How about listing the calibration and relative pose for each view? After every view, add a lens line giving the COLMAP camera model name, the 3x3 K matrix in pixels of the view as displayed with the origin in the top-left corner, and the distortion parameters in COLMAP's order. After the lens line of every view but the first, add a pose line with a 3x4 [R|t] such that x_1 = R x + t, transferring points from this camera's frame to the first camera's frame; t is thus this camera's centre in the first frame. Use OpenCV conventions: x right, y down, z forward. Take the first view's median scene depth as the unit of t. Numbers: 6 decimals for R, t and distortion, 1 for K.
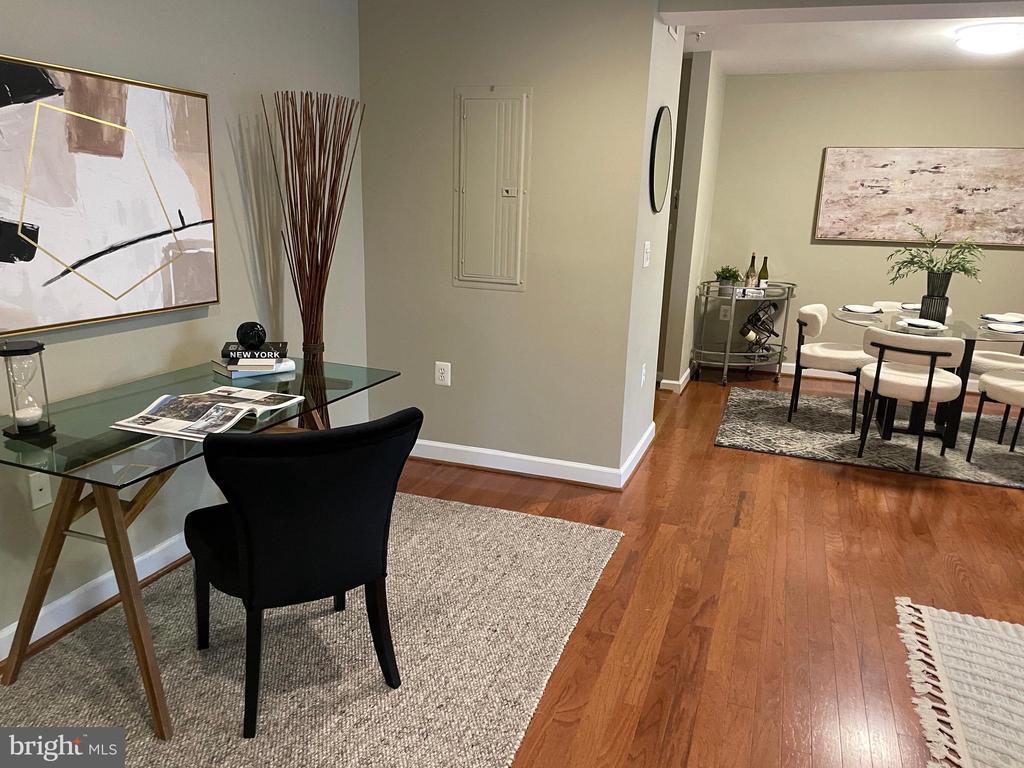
lens RADIAL K [[772.3, 0, 509.9], [0, 772.3, 394.2], [0, 0, 1]] dist [0.083954, -0.105257]
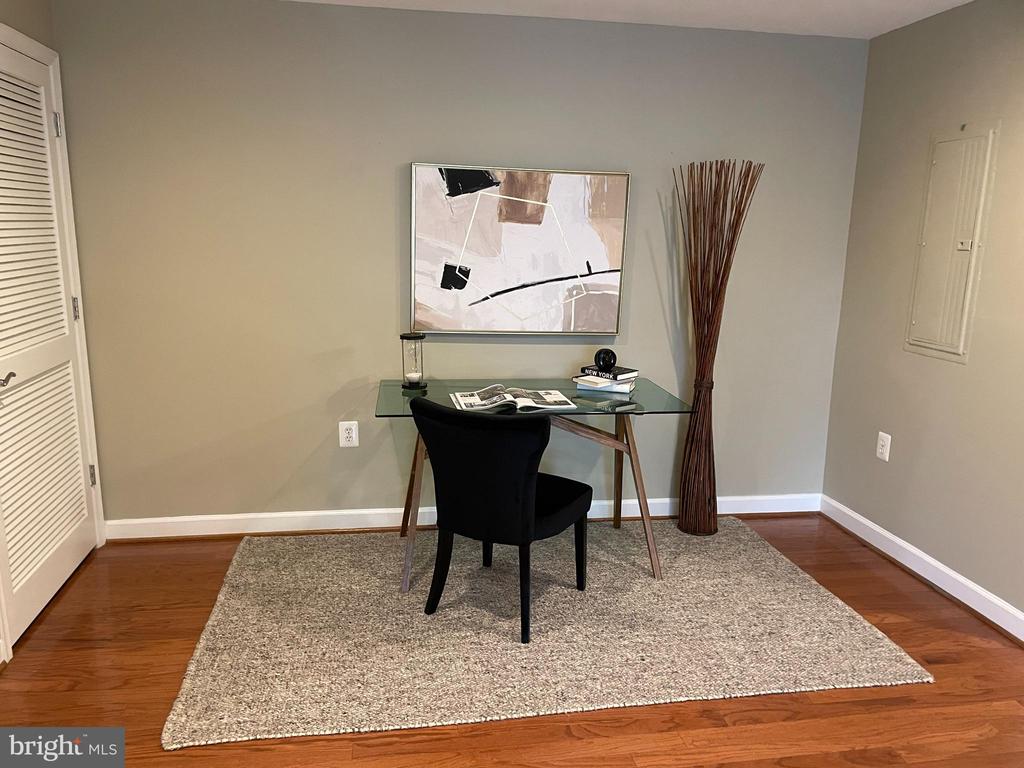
lens RADIAL K [[769.0, 0, 509.8], [0, 769.0, 400.1], [0, 0, 1]] dist [0.083315, -0.109561]
pose [[0.485695, 0.161726, -0.859037, 0.396695], [-0.224783, 0.972795, 0.056051, -0.027482], [0.844732, 0.165874, 0.508835, 0.145904]]
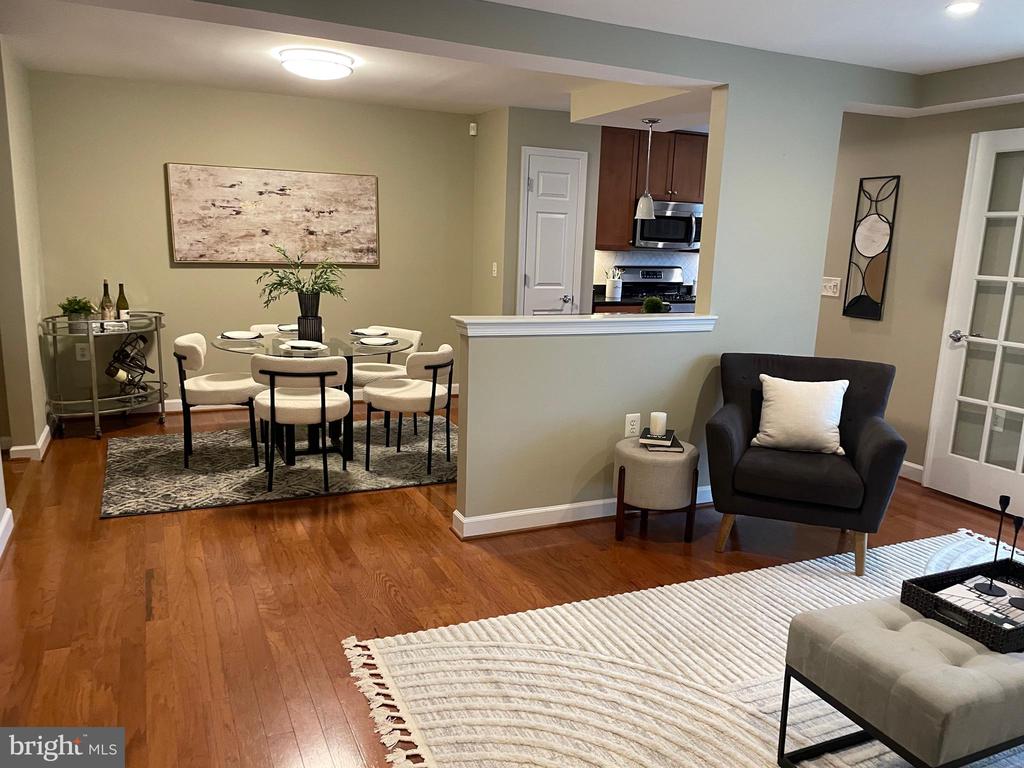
lens RADIAL K [[772.0, 0, 527.7], [0, 772.0, 397.5], [0, 0, 1]] dist [0.086578, -0.113603]
pose [[0.702744, -0.153292, 0.694732, 0.026905], [0.168413, 0.984600, 0.046896, -0.021360], [-0.691222, 0.084046, 0.717738, 0.093018]]
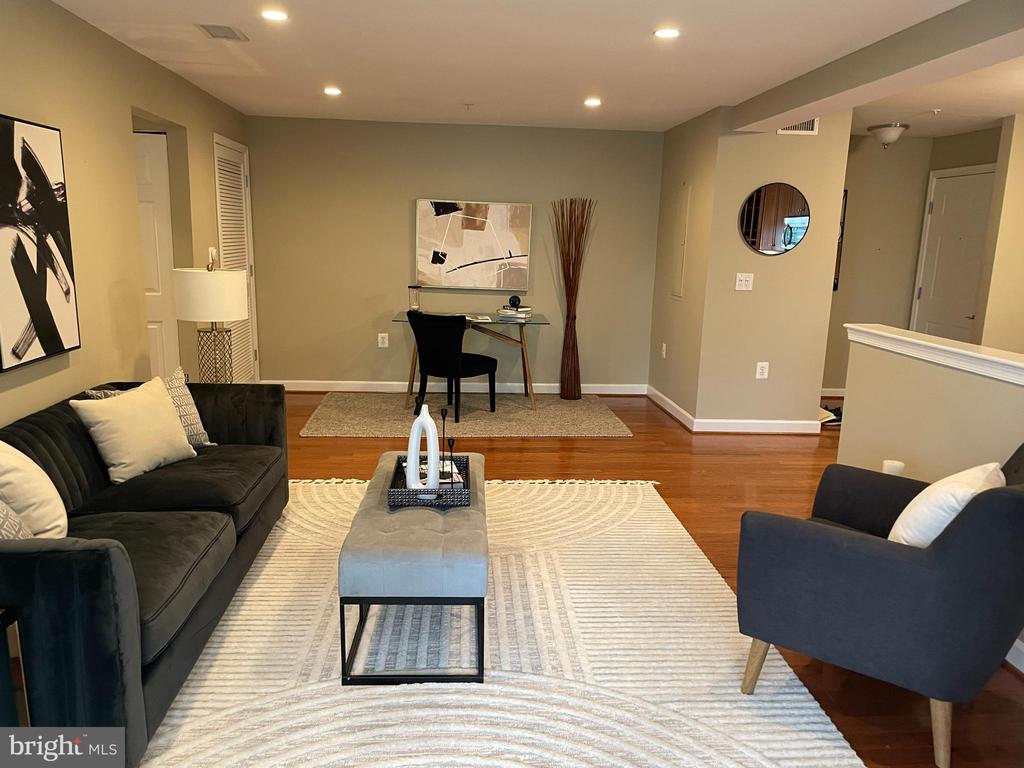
lens RADIAL K [[769.0, 0, 509.8], [0, 769.0, 400.1], [0, 0, 1]] dist [0.083315, -0.109561]
pose [[0.407892, 0.164569, -0.898076, 1.095656], [-0.242063, 0.967915, 0.067426, 0.037823], [0.880358, 0.189889, 0.434641, 0.004177]]
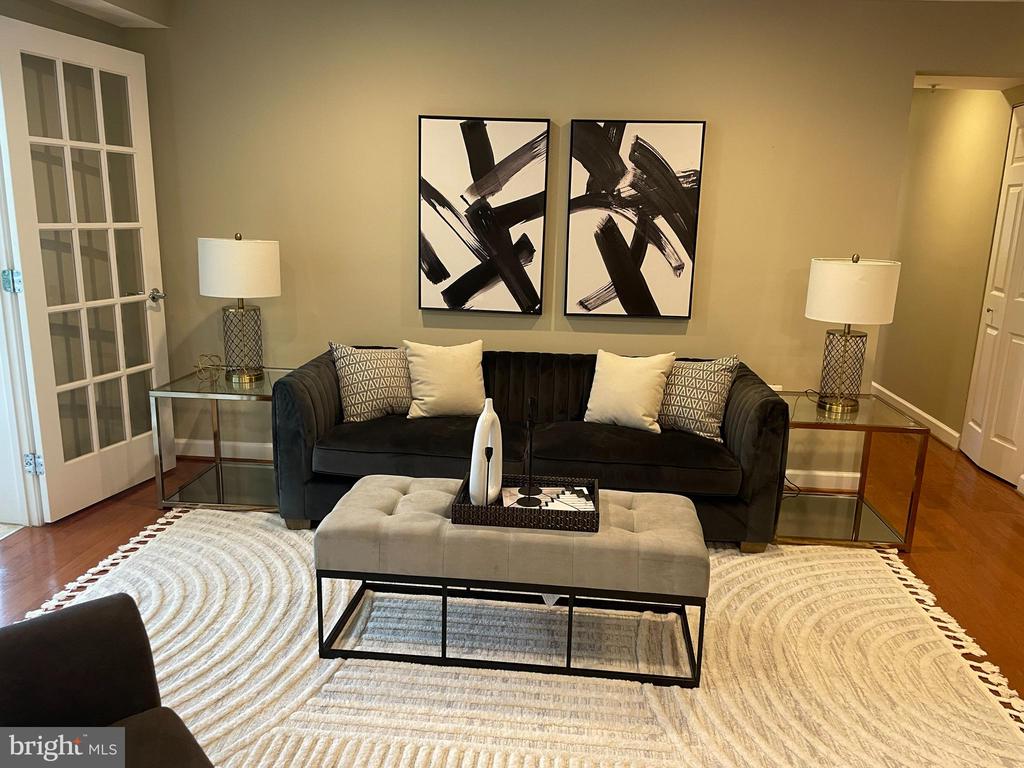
lens RADIAL K [[772.0, 0, 527.7], [0, 772.0, 397.5], [0, 0, 1]] dist [0.086578, -0.113603]
pose [[-0.961036, 0.007104, -0.276333, 0.654871], [-0.125489, 0.879508, 0.459040, -0.143063], [0.246298, 0.475830, -0.844347, 0.644181]]
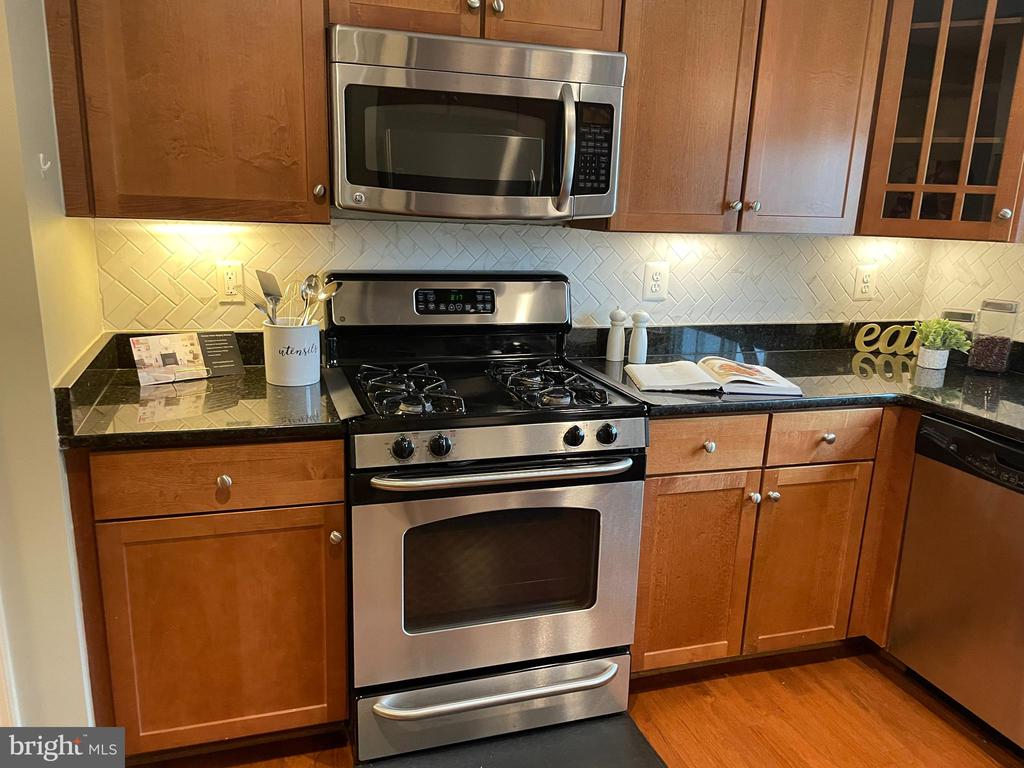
lens RADIAL K [[772.0, 0, 527.7], [0, 772.0, 397.5], [0, 0, 1]] dist [0.086578, -0.113603]
pose [[0.787725, -0.158742, 0.595223, 1.072115], [0.145702, 0.986824, 0.070354, -0.118134], [-0.598548, 0.031305, 0.800475, 0.614054]]
